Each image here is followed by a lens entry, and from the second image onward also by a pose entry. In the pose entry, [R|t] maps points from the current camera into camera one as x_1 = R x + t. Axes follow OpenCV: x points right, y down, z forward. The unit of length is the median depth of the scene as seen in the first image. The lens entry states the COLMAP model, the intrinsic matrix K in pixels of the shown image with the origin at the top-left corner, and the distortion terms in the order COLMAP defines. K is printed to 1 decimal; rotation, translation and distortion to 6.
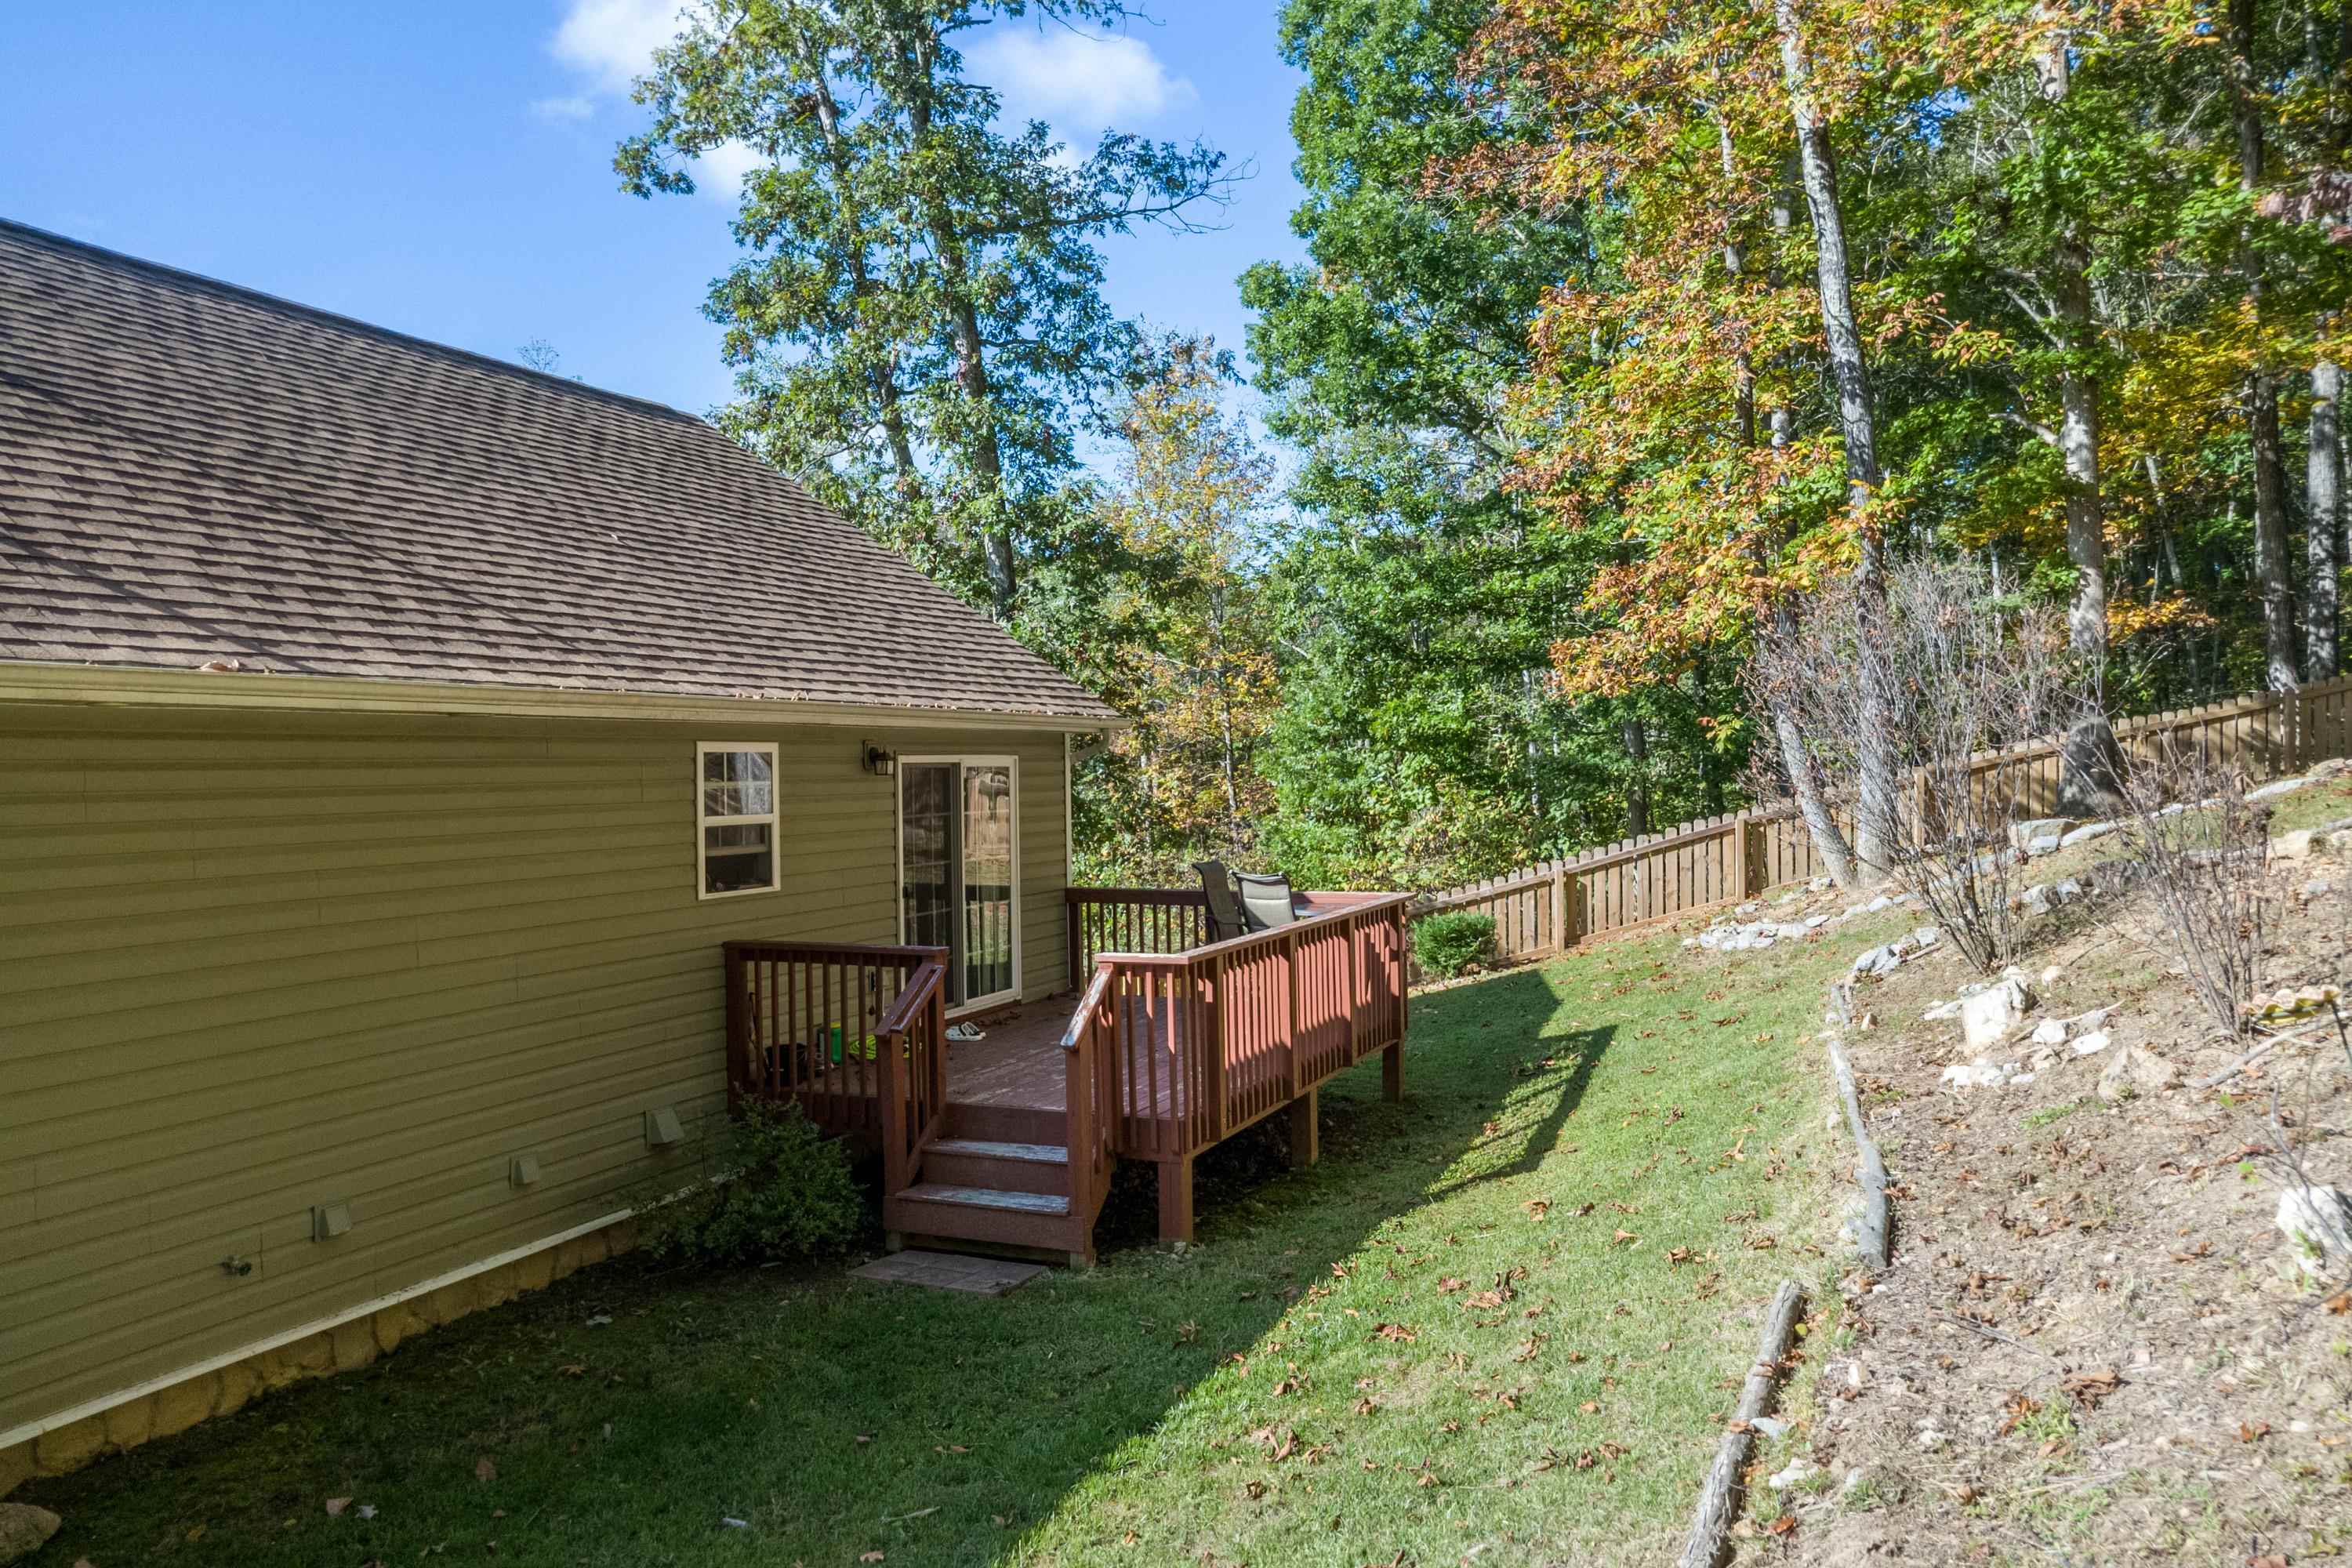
lens RADIAL K [[1668.1, 0, 1177.7], [0, 1668.1, 787.4], [0, 0, 1]] dist [-0.003080, 0.012422]
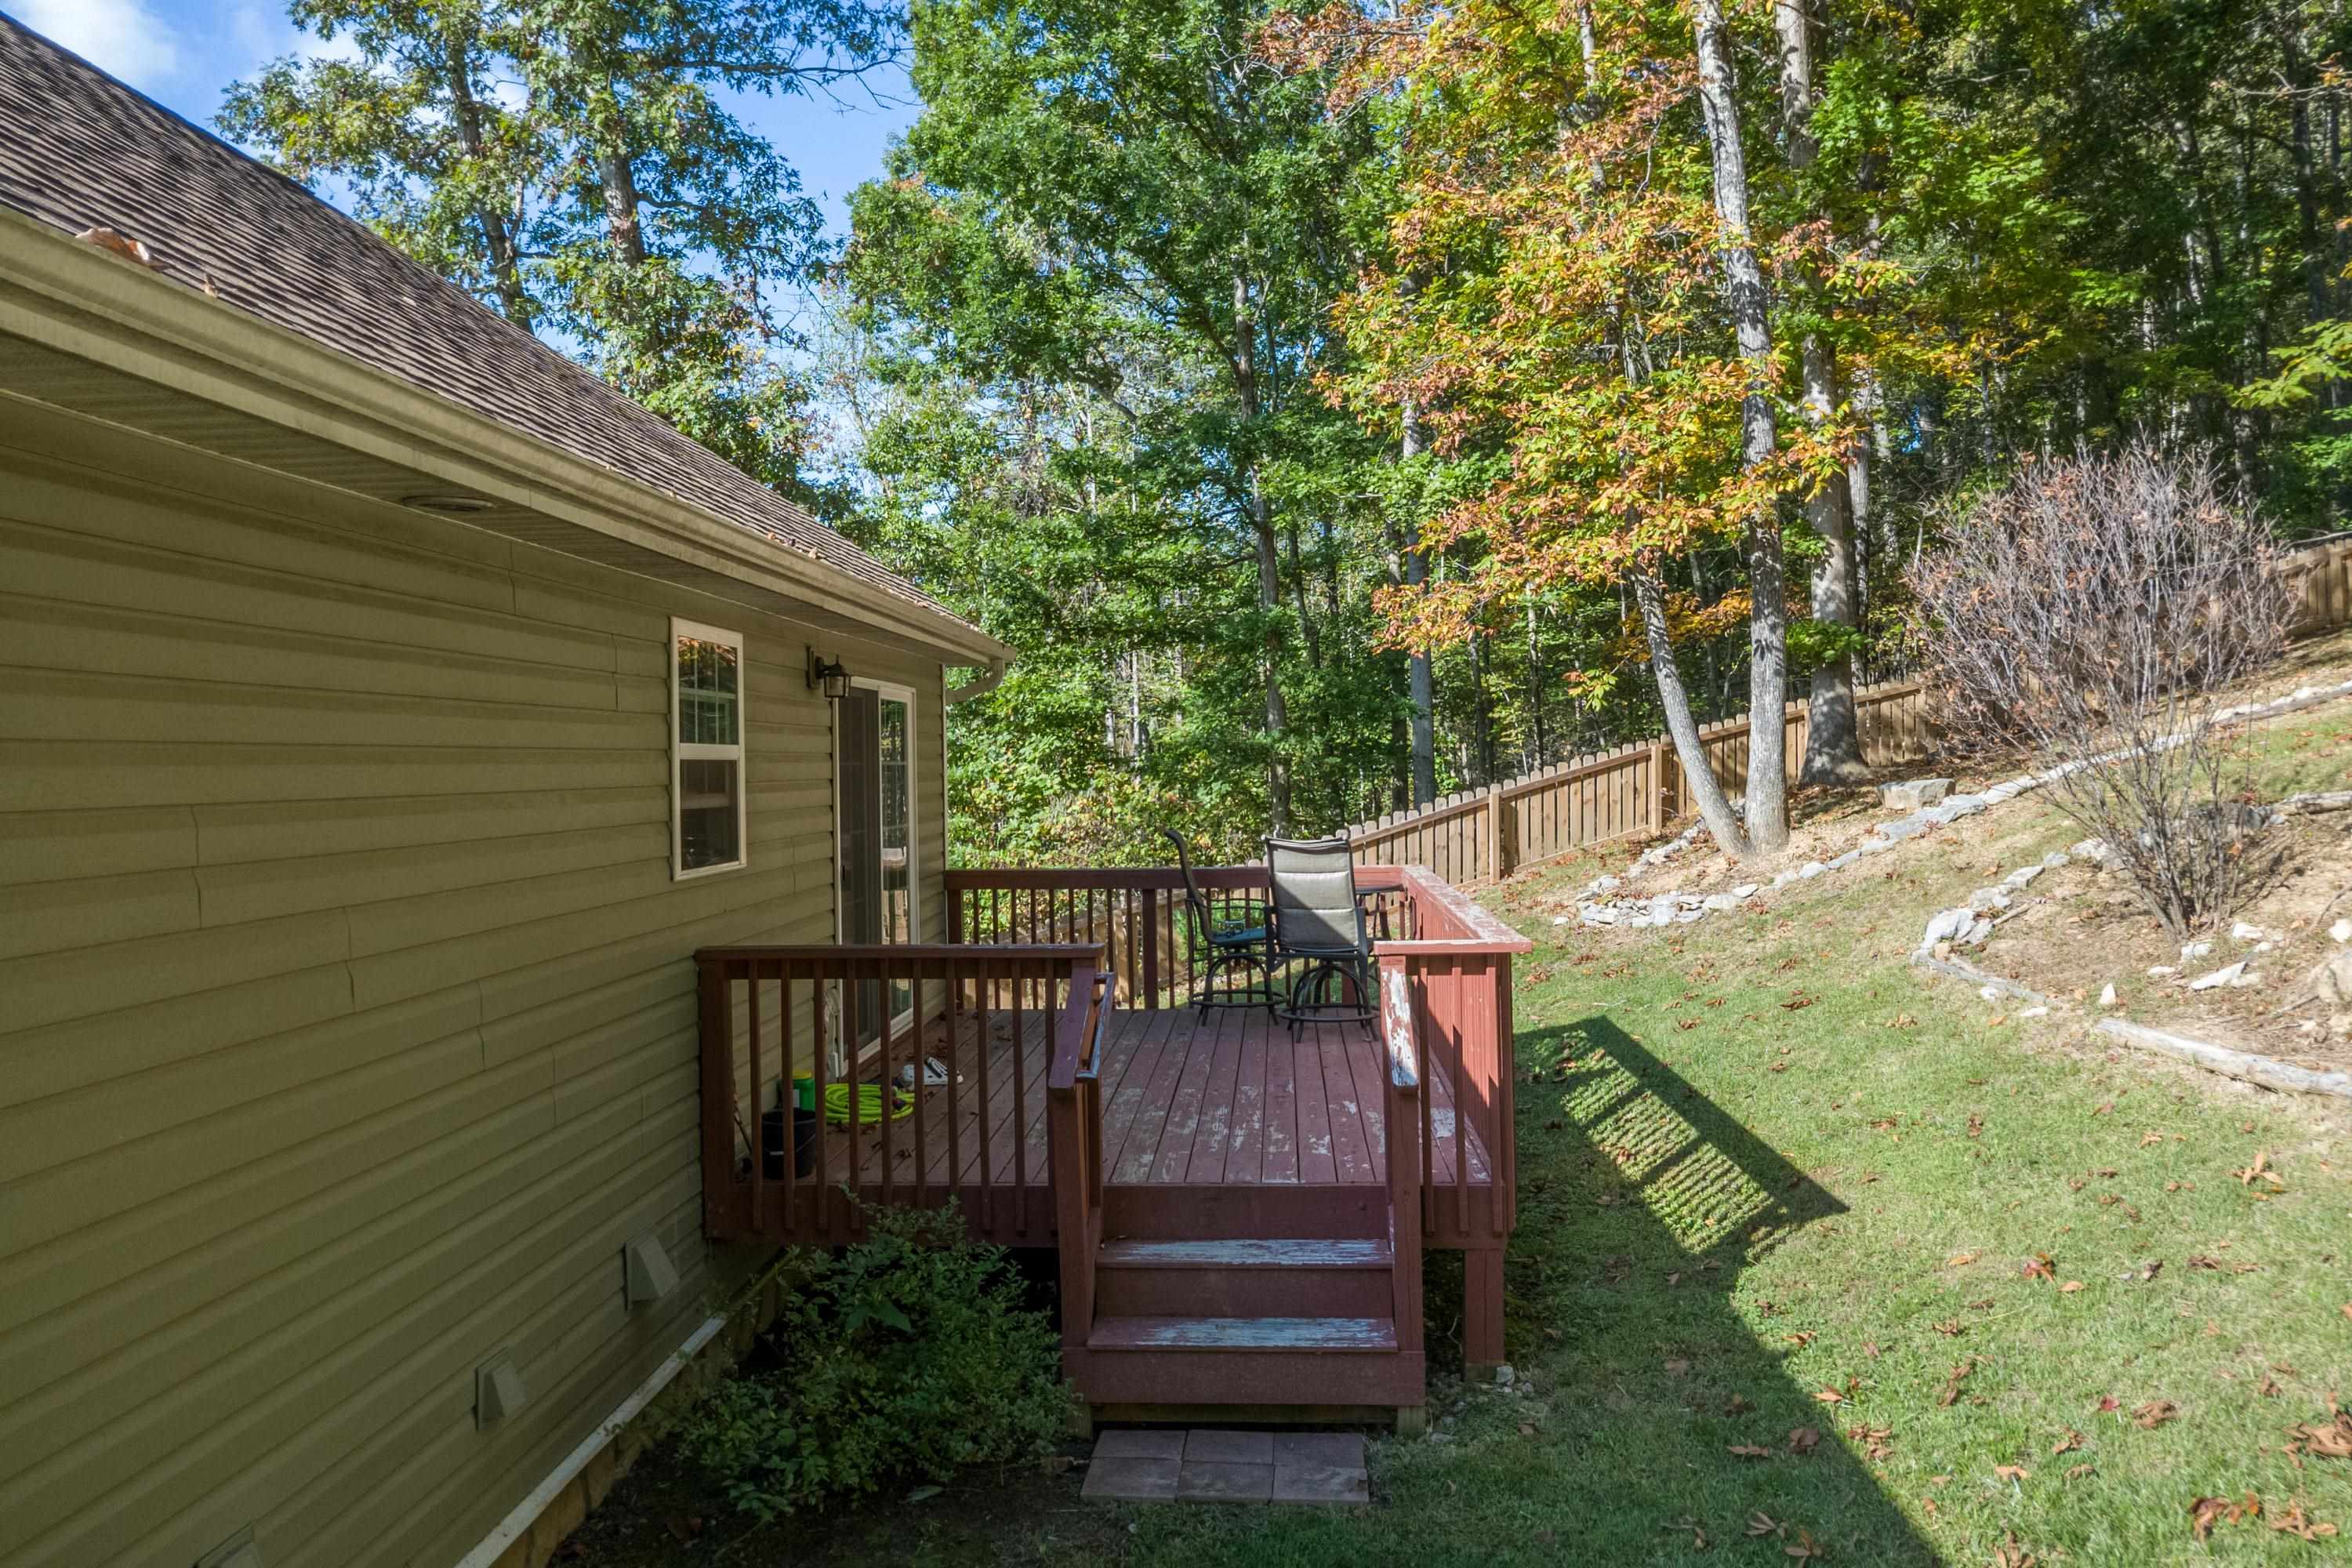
lens RADIAL K [[1668.1, 0, 1186.4], [0, 1668.1, 789.2], [0, 0, 1]] dist [-0.003080, 0.012422]
pose [[0.941698, -0.004496, 0.336428, -0.230124], [0.004990, 0.999987, -0.000604, 0.026120], [-0.336421, 0.002247, 0.941709, 0.272187]]
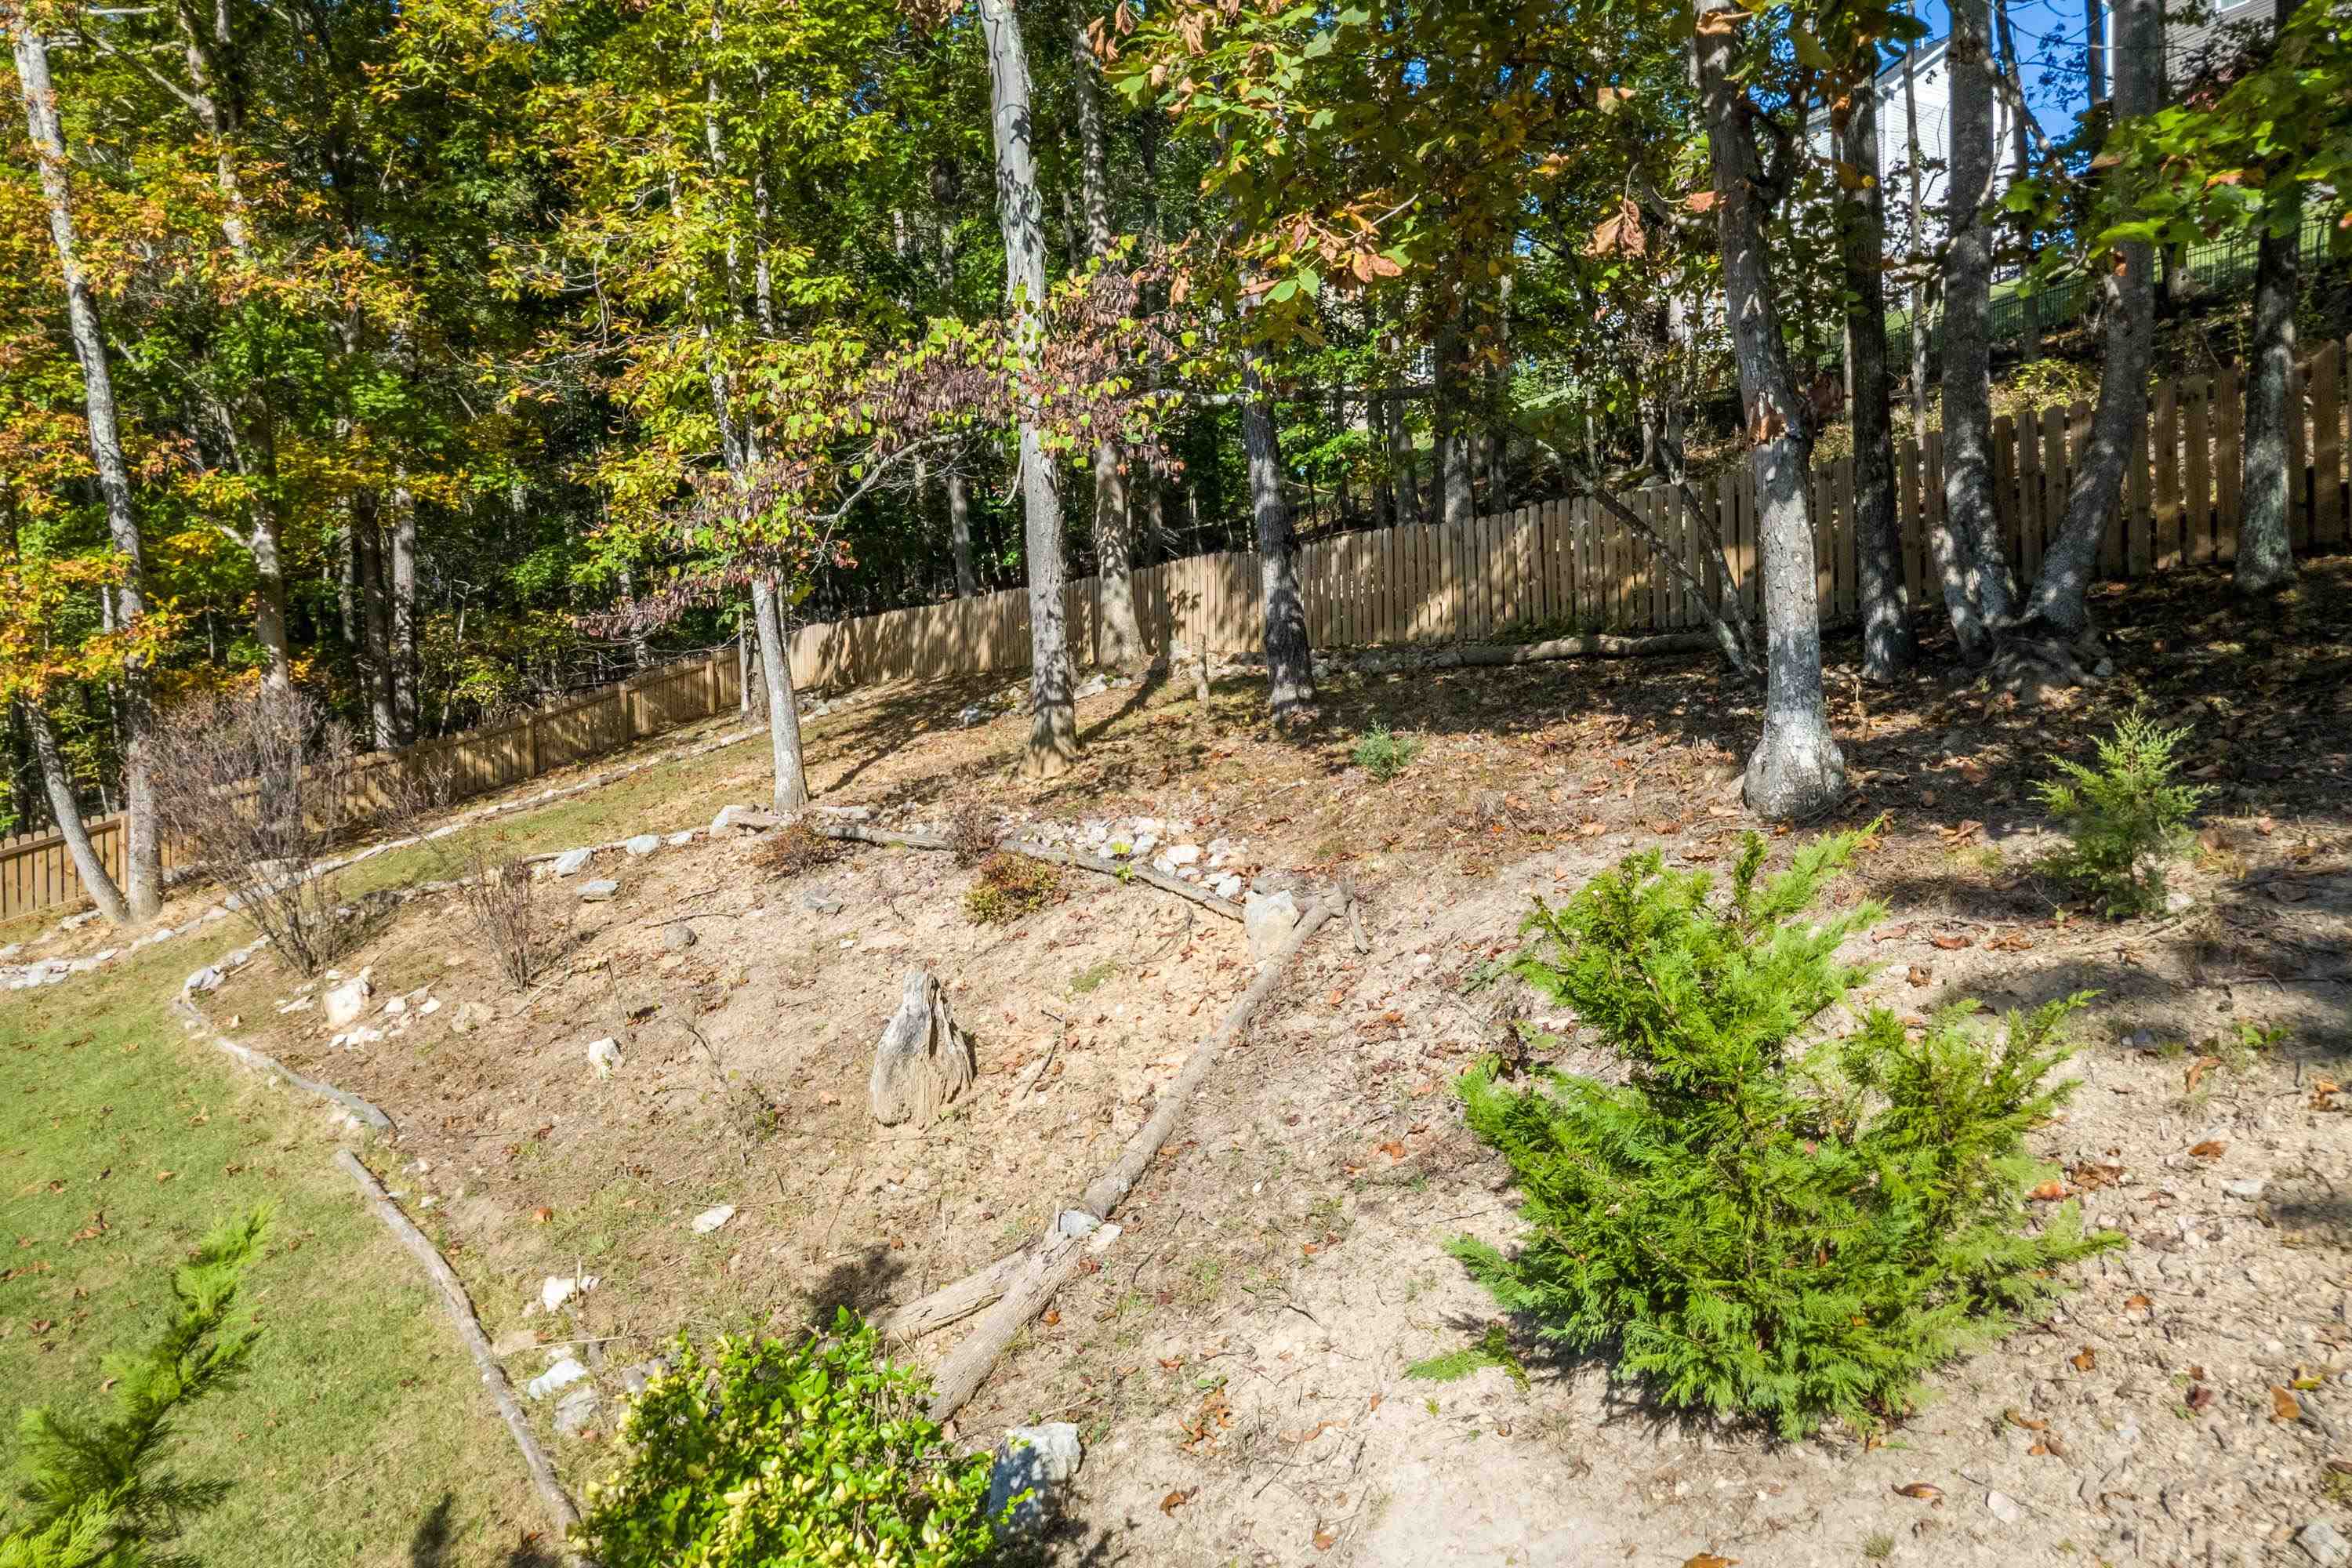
lens RADIAL K [[1668.1, 0, 1184.9], [0, 1668.1, 774.6], [0, 0, 1]] dist [-0.003080, 0.012422]
pose [[0.482974, -0.008894, 0.875590, -0.321178], [0.016438, 0.999864, 0.001089, -0.041562], [-0.875480, 0.013867, 0.483055, -0.285734]]
